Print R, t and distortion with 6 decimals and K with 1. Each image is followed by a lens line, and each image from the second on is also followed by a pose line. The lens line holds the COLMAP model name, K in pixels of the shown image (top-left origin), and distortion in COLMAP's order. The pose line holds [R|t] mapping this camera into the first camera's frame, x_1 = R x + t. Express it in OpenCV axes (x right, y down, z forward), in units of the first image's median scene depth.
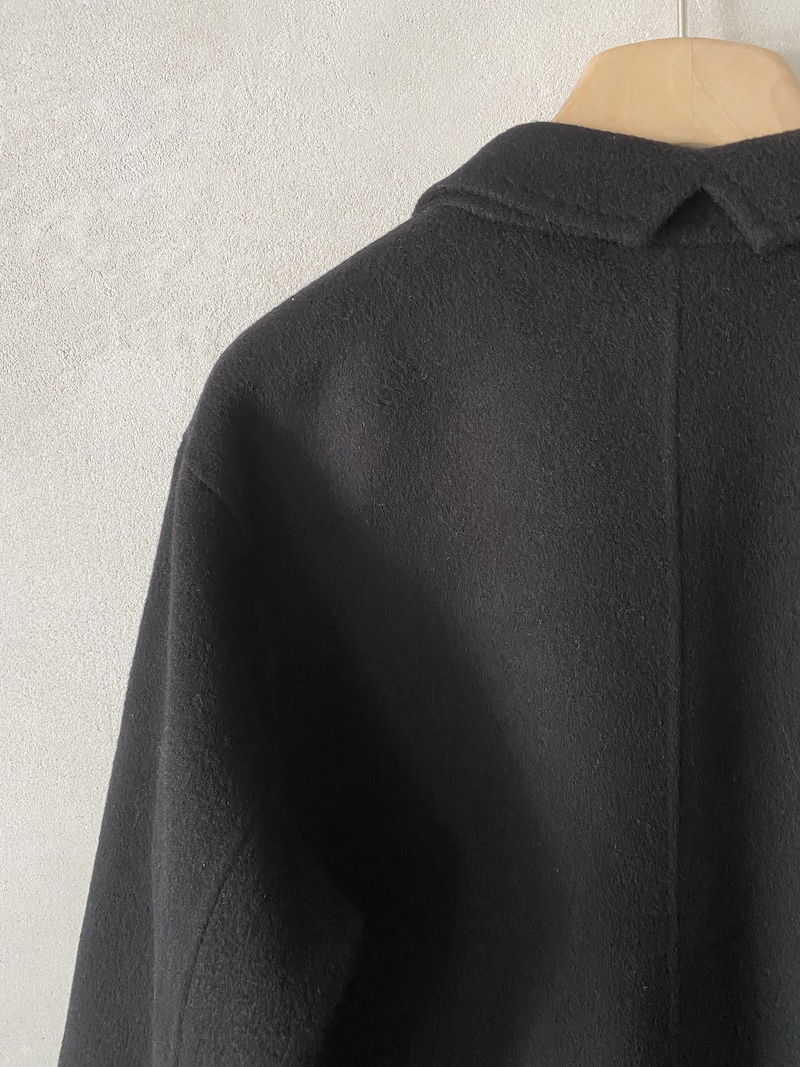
lens RADIAL K [[844.1, 0, 402.5], [0, 844.1, 534.5], [0, 0, 1]] dist [0.009628, -0.002672]
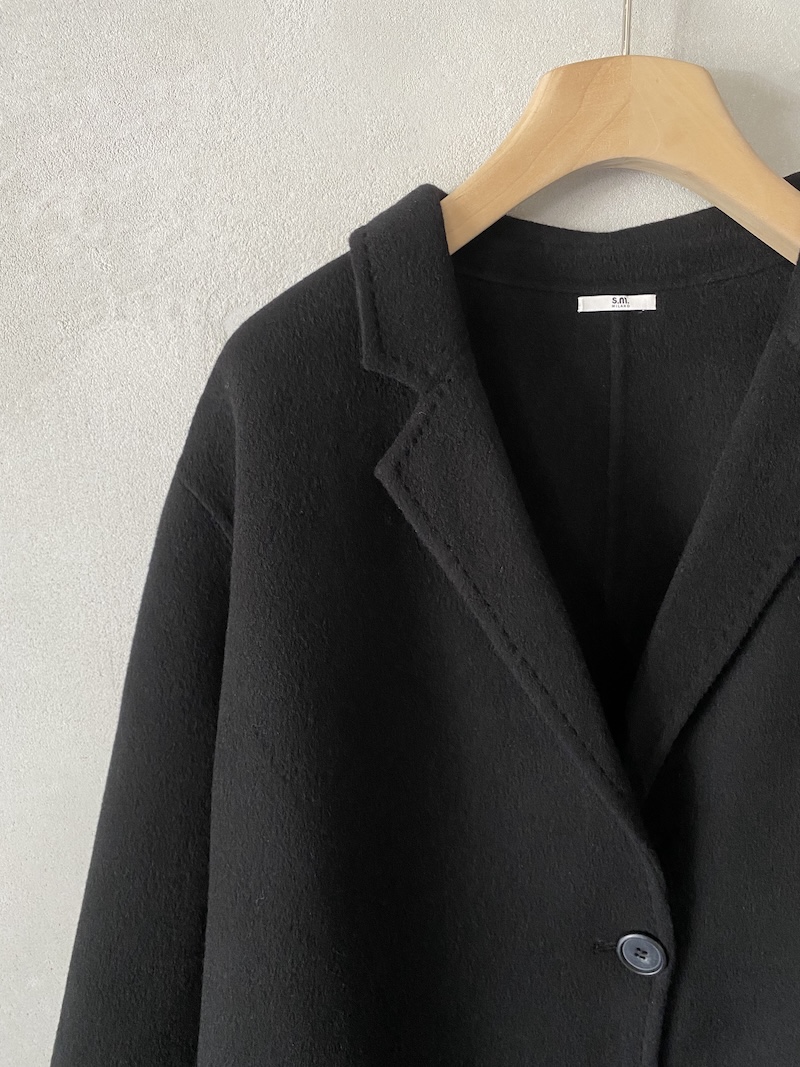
lens RADIAL K [[844.1, 0, 396.9], [0, 844.1, 532.8], [0, 0, 1]] dist [0.009628, -0.002672]
pose [[0.999736, -0.015358, 0.017116, 0.002558], [0.014602, 0.998950, 0.043432, 0.012089], [-0.017765, -0.043170, 0.998910, -0.104996]]
